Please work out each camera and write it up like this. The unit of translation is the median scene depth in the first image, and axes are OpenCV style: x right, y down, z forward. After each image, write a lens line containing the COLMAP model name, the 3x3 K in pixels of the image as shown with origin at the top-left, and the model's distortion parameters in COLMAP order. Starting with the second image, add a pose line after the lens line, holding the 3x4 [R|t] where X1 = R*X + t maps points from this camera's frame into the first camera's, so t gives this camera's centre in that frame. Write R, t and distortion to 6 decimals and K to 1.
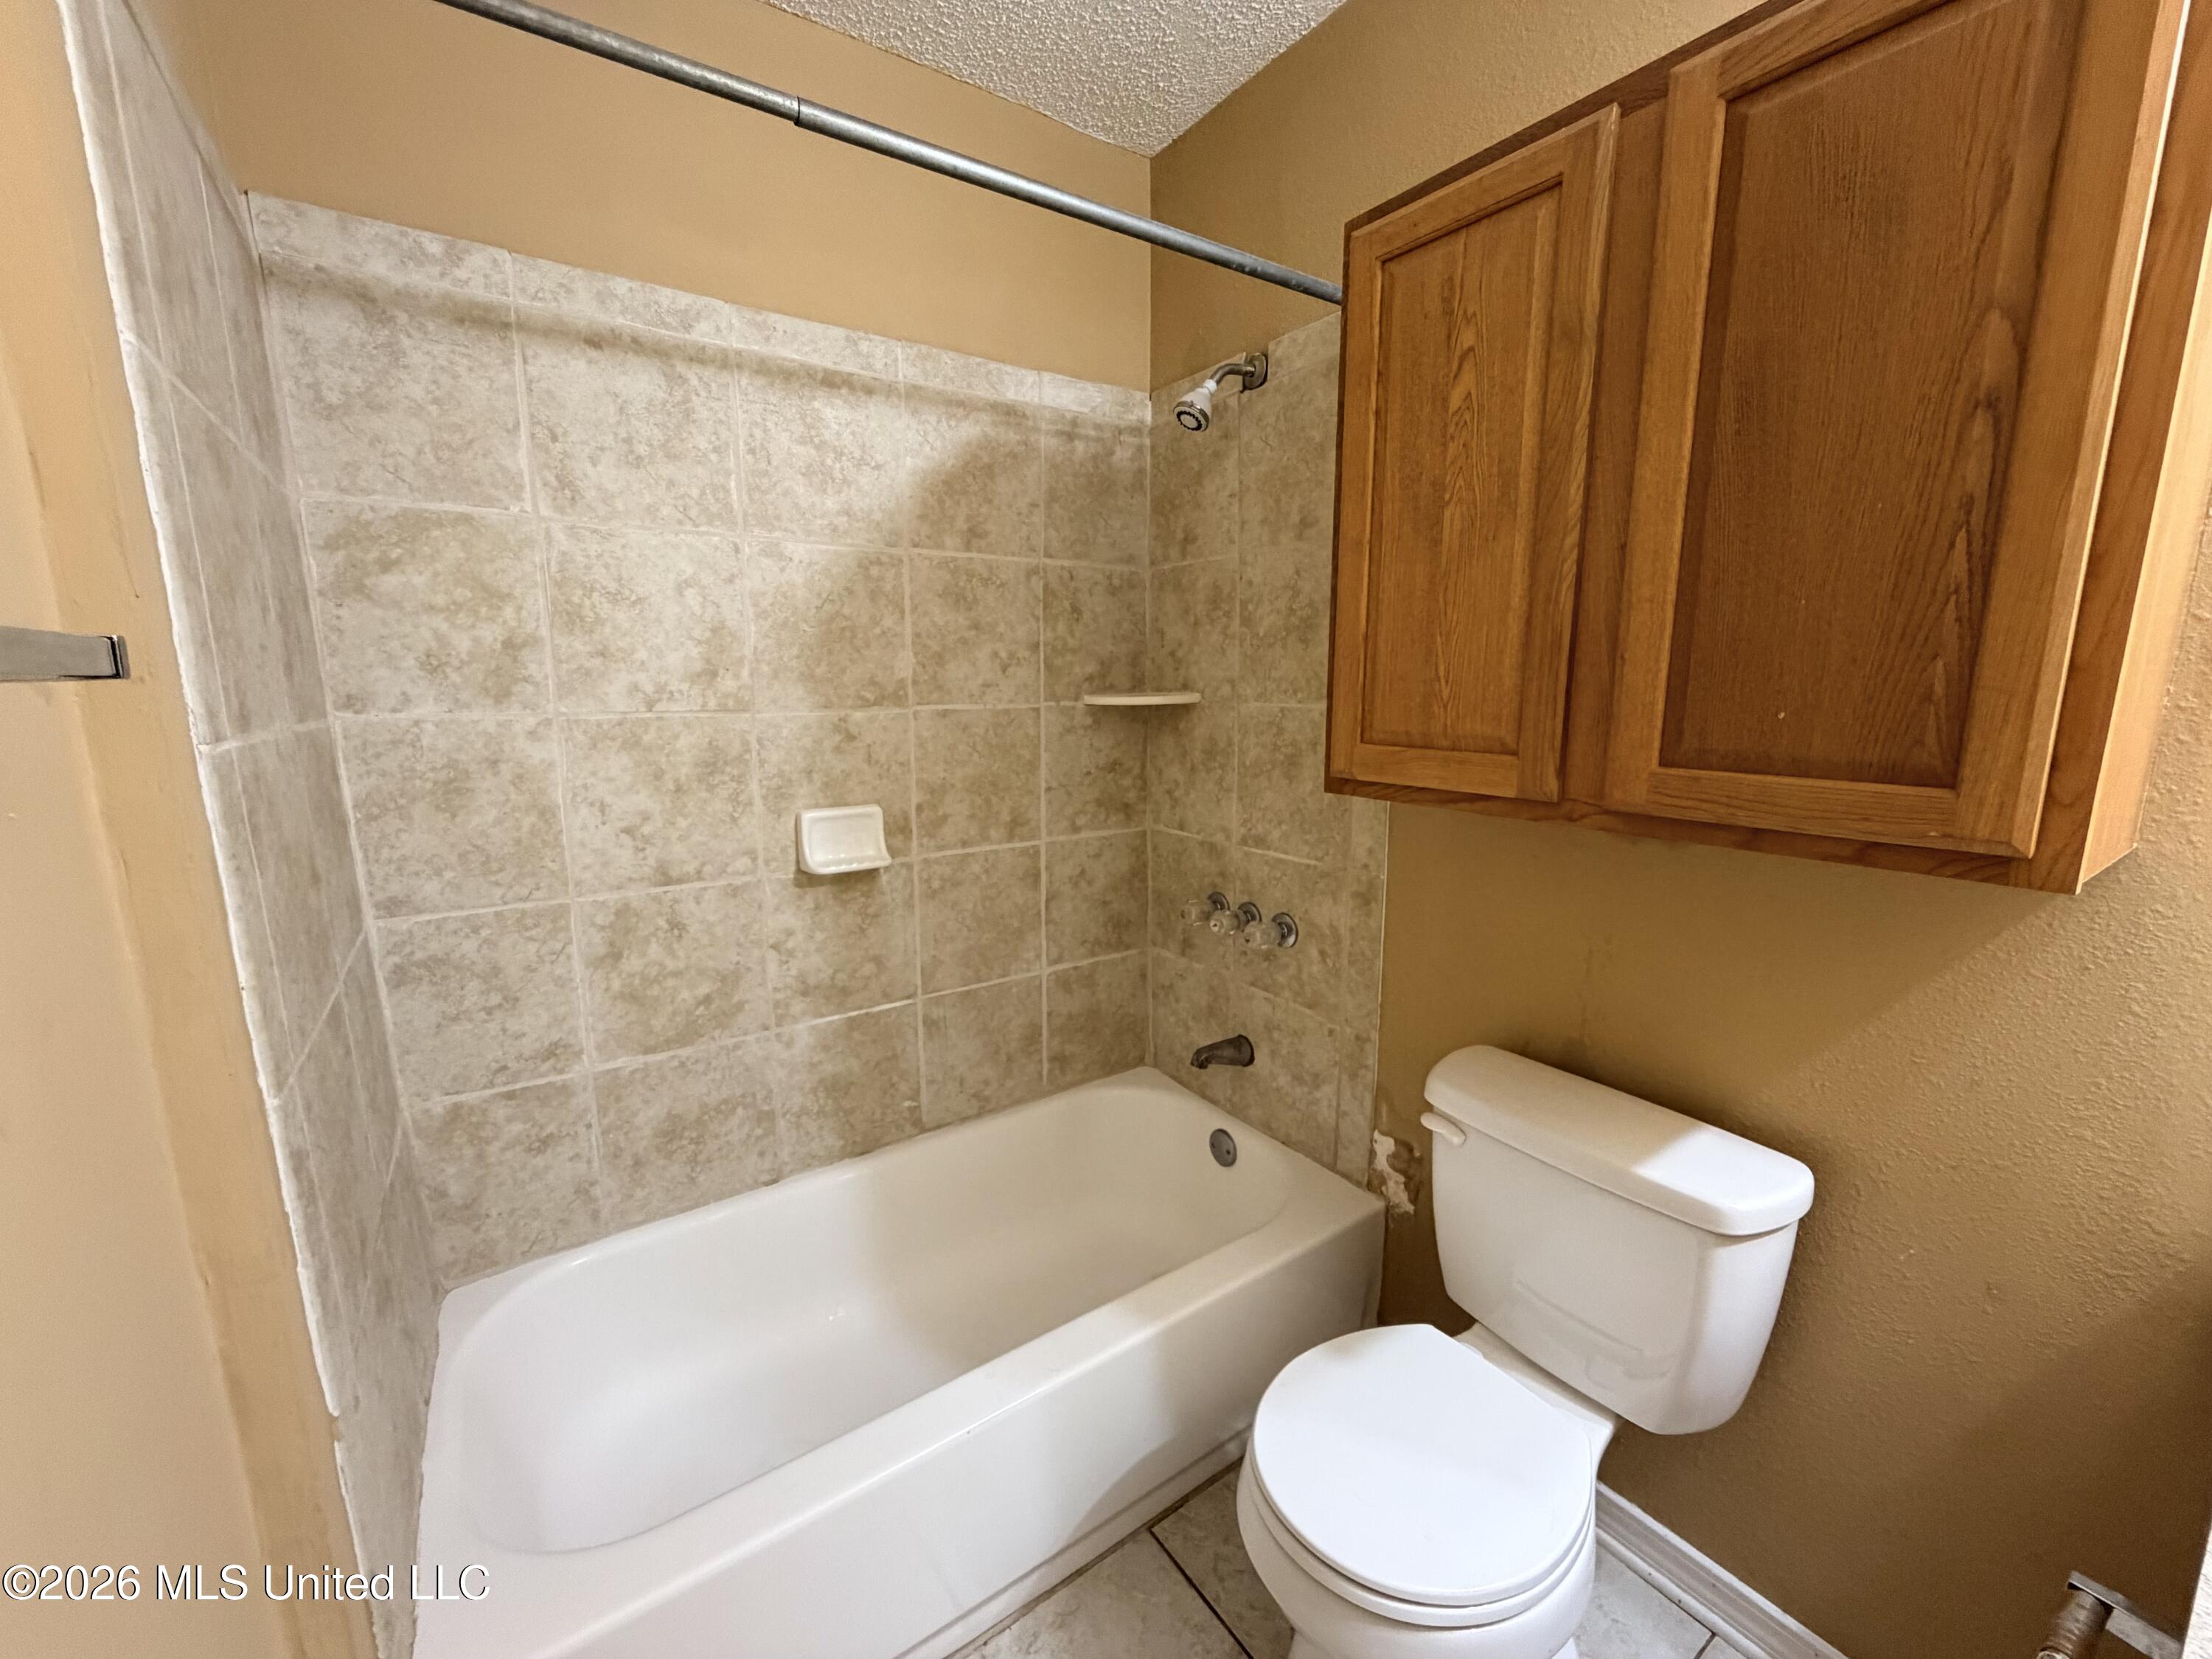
lens RADIAL K [[880.6, 0, 1102.2], [0, 880.6, 834.5], [0, 0, 1]] dist [-0.001920, -0.000371]
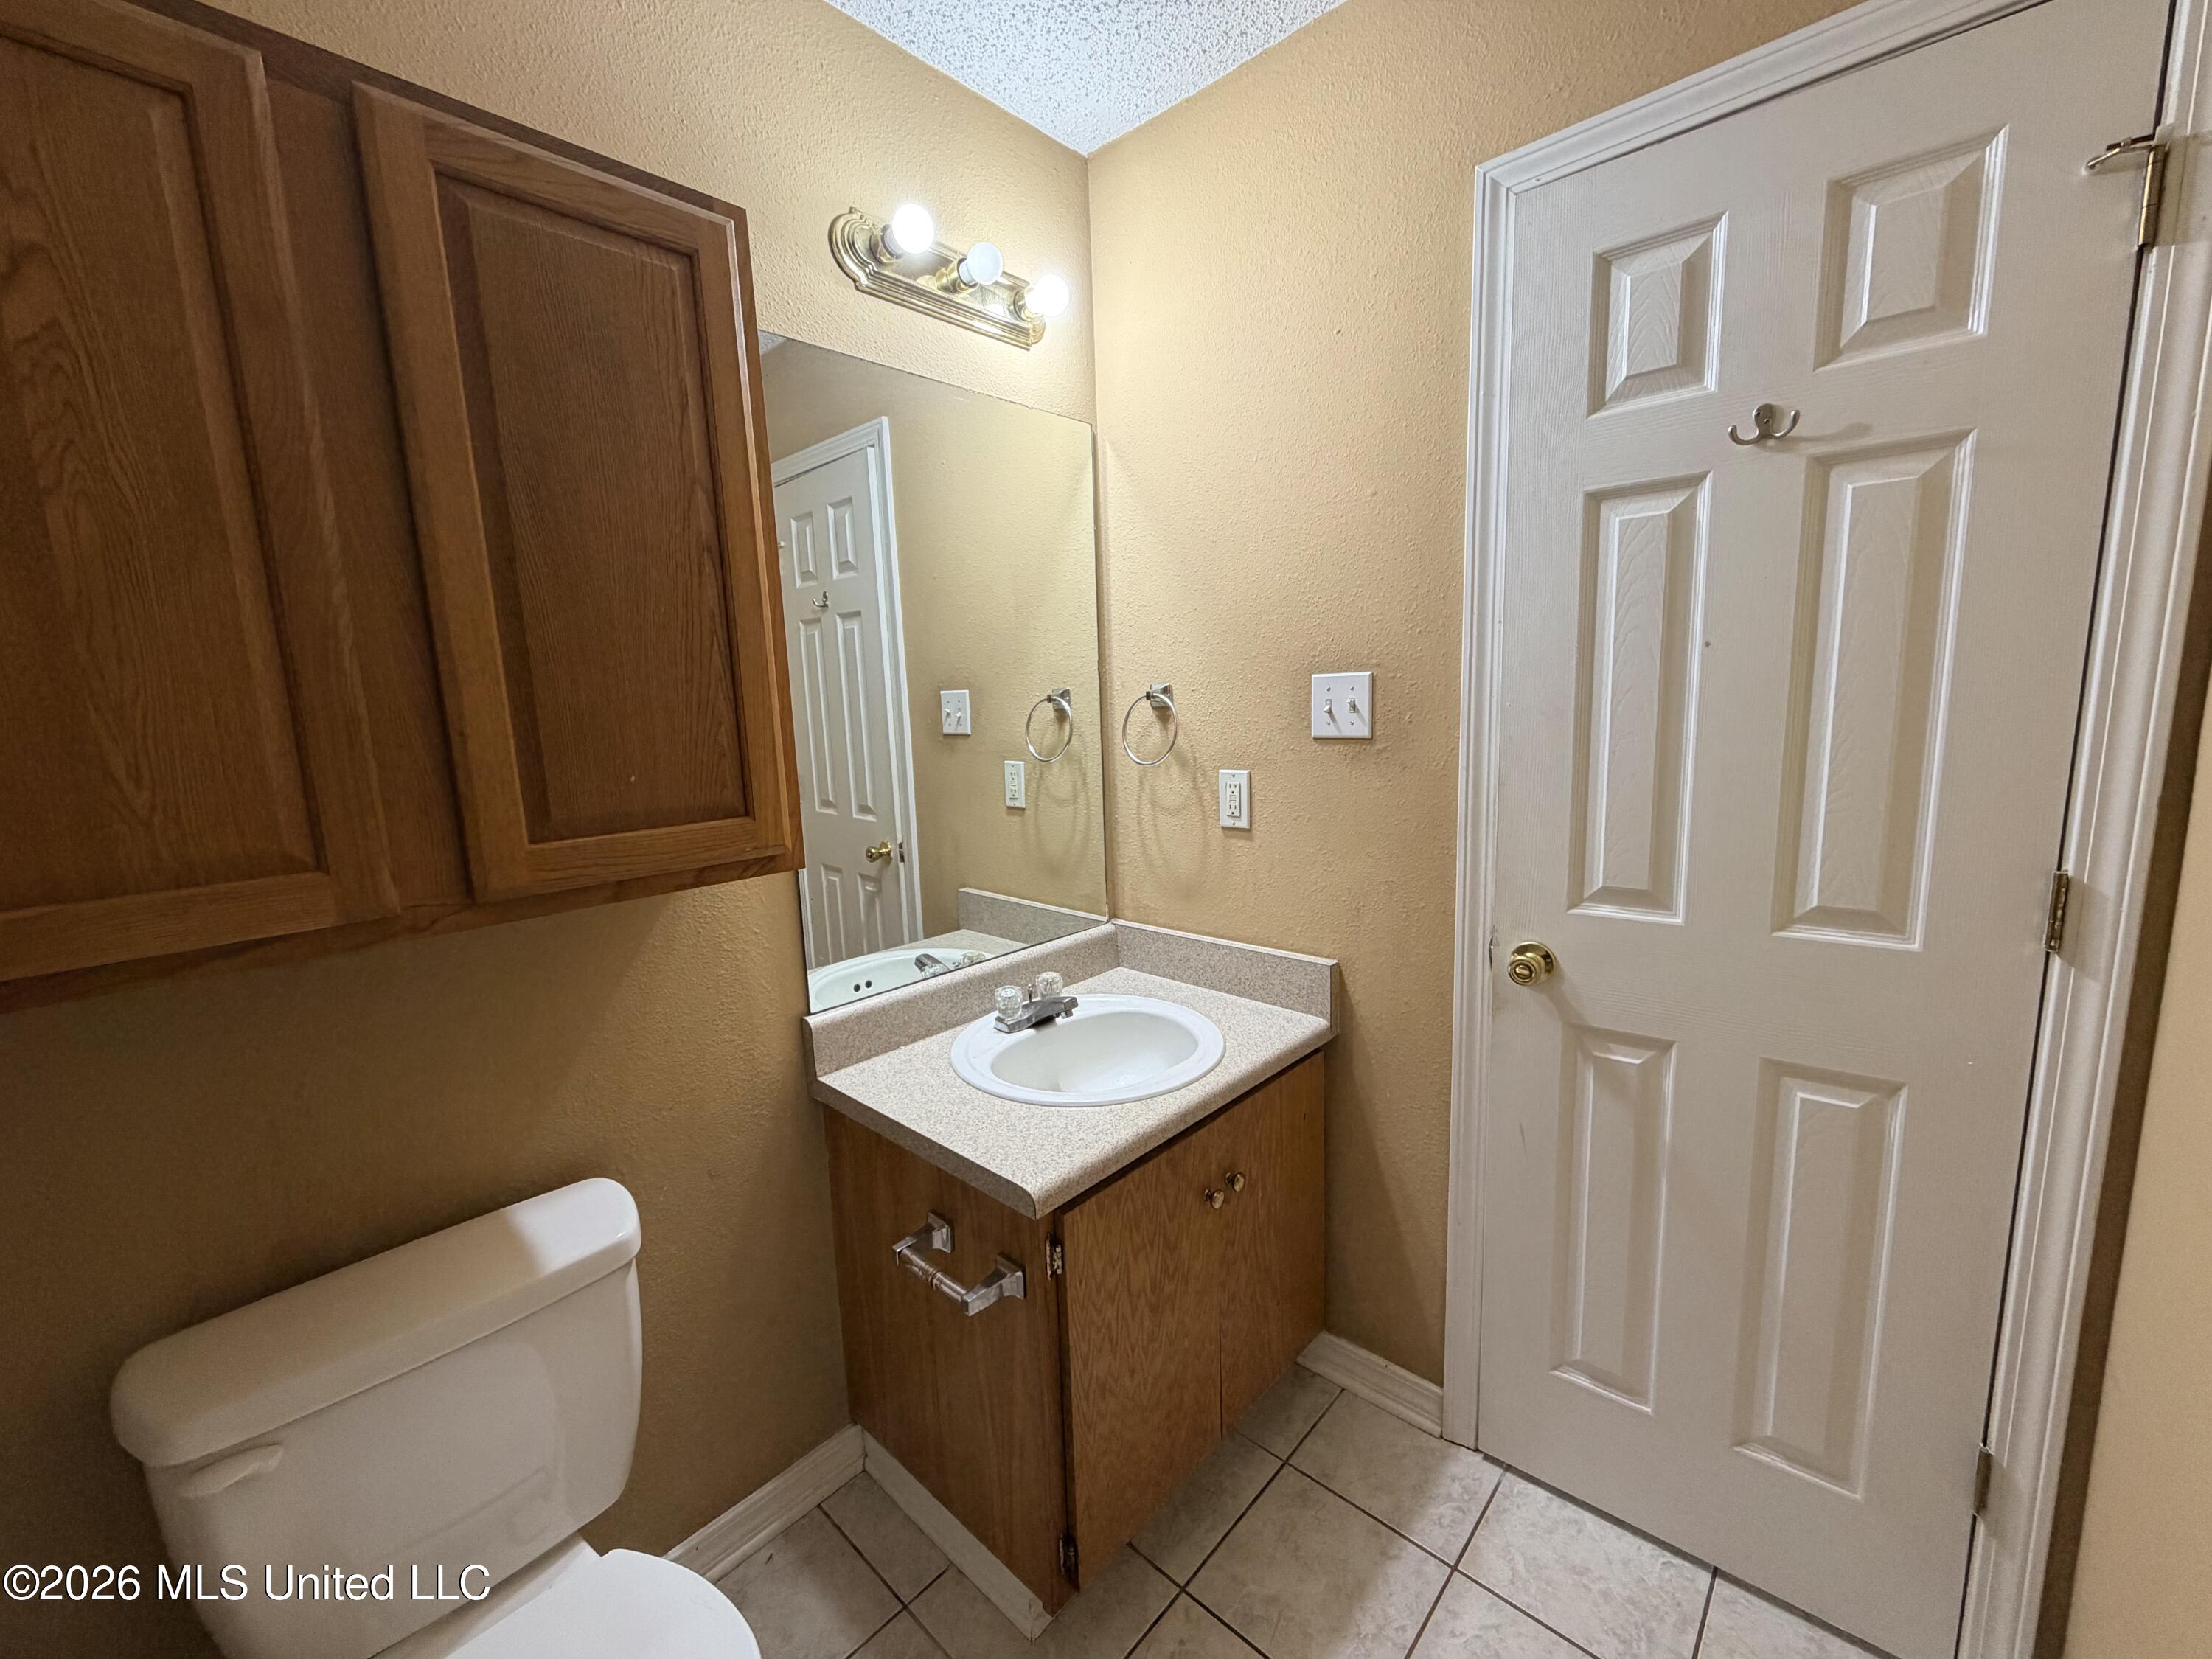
lens RADIAL K [[880.6, 0, 1102.2], [0, 880.6, 834.5], [0, 0, 1]] dist [-0.001920, -0.000371]
pose [[-0.209904, -0.135160, 0.968335, -0.261041], [0.213780, 0.960090, 0.180350, -0.077084], [-0.954064, 0.244866, -0.172632, 0.342960]]
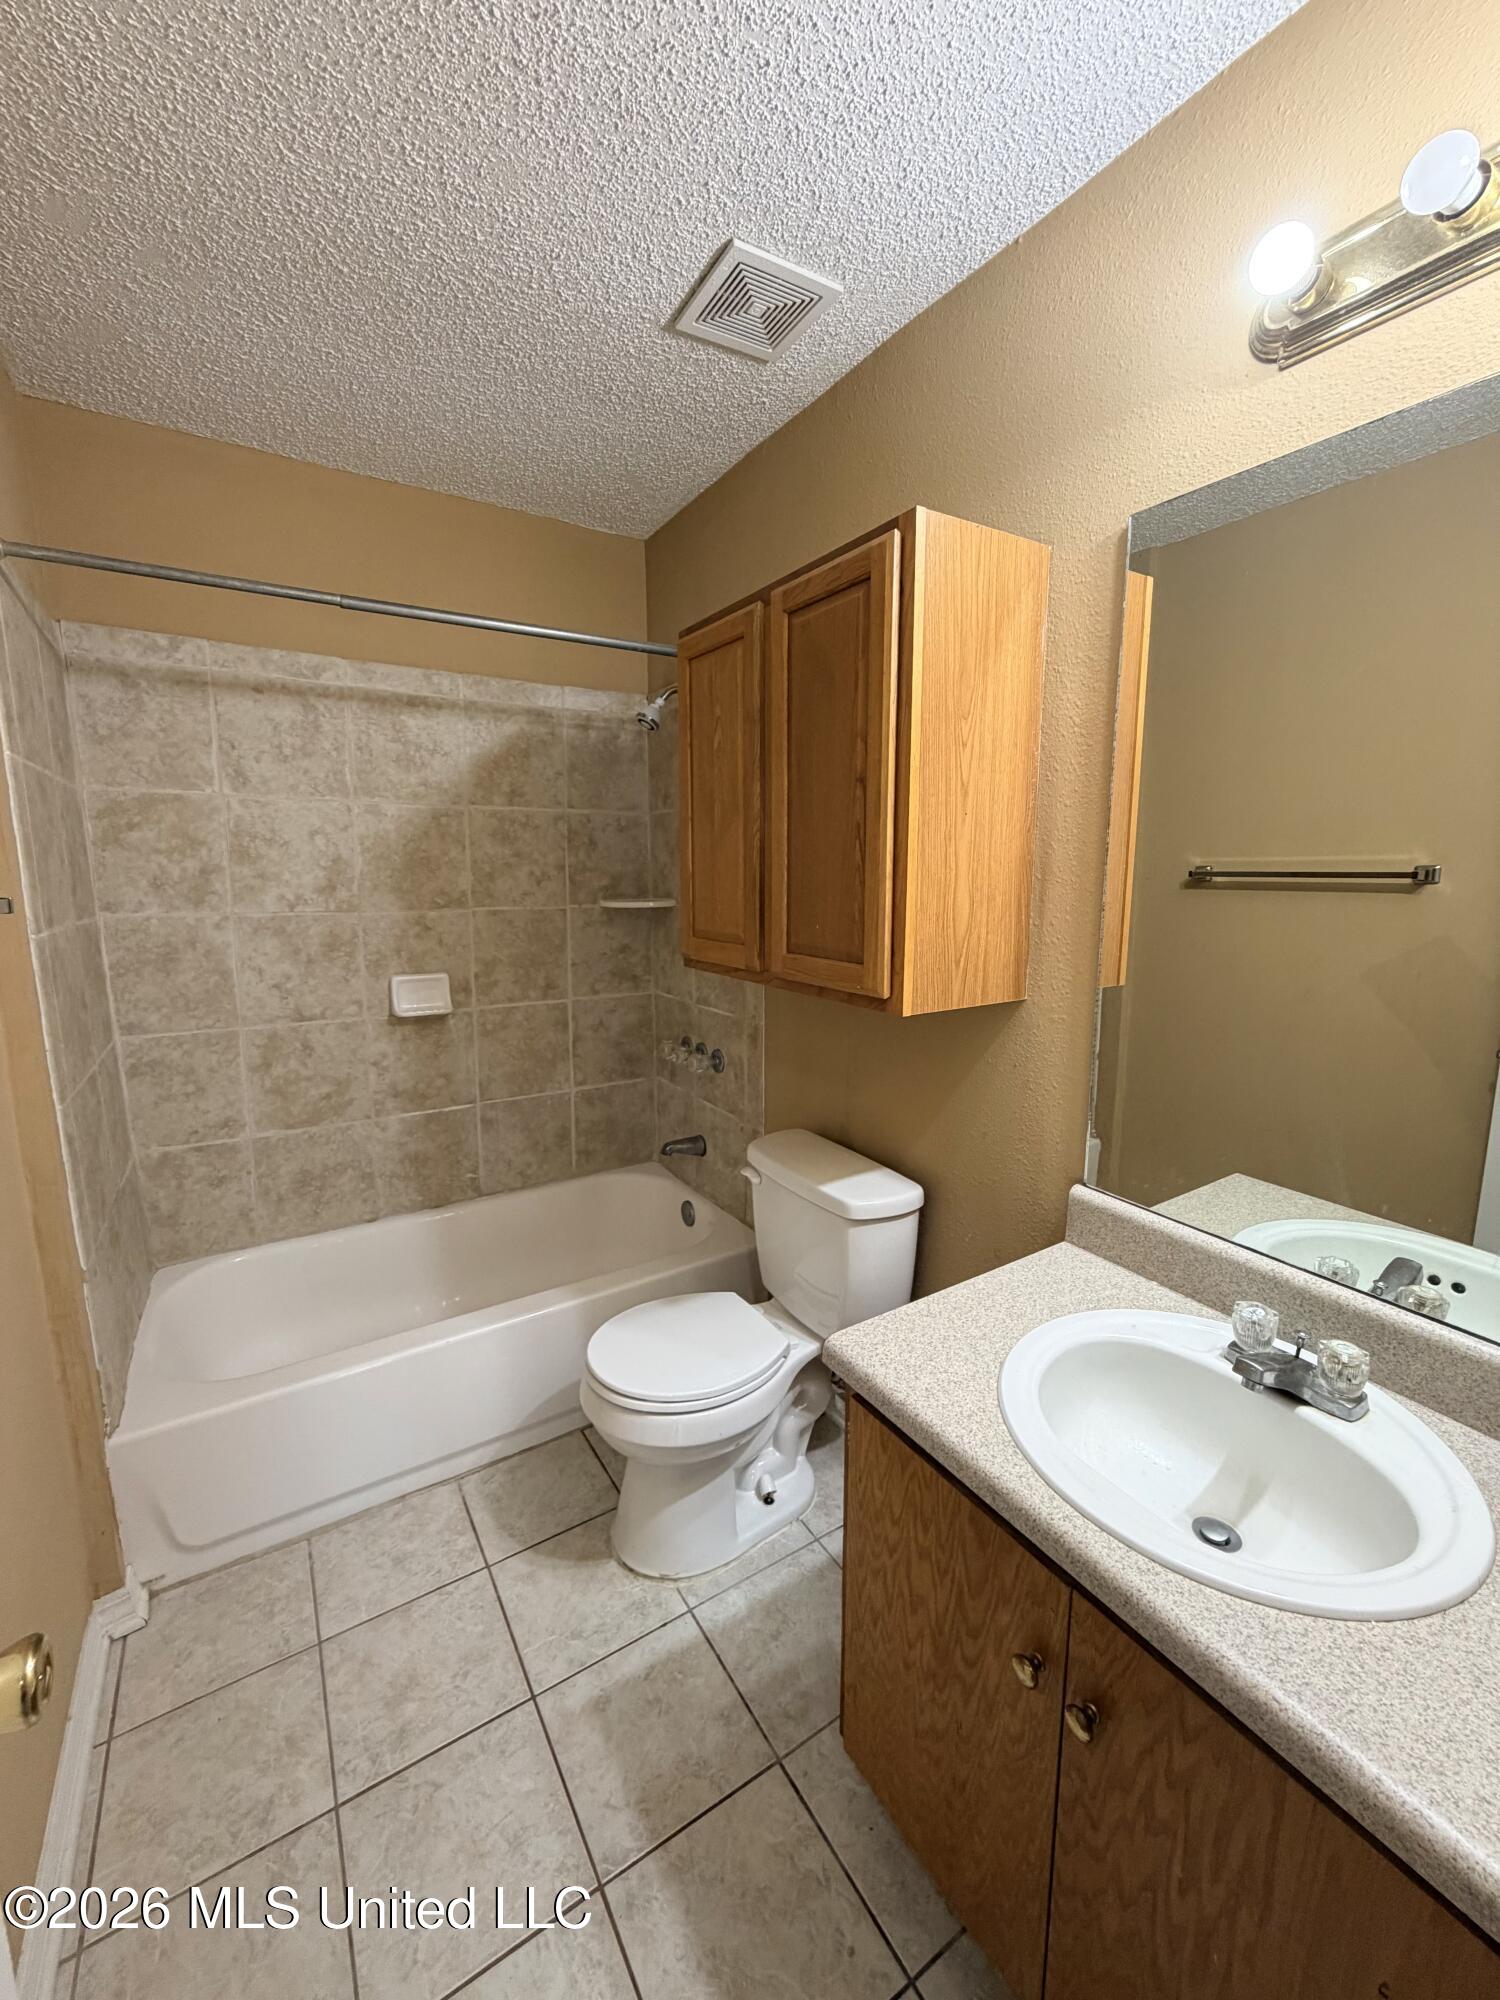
lens RADIAL K [[796.2, 0, 749.4], [0, 796.2, 995.6], [0, 0, 1]] dist [-0.001920, -0.000371]
pose [[0.998988, 0.013695, -0.042840, 0.380616], [-0.014470, 0.999736, -0.017835, 0.025993], [0.042584, 0.018437, 0.998923, -0.405103]]
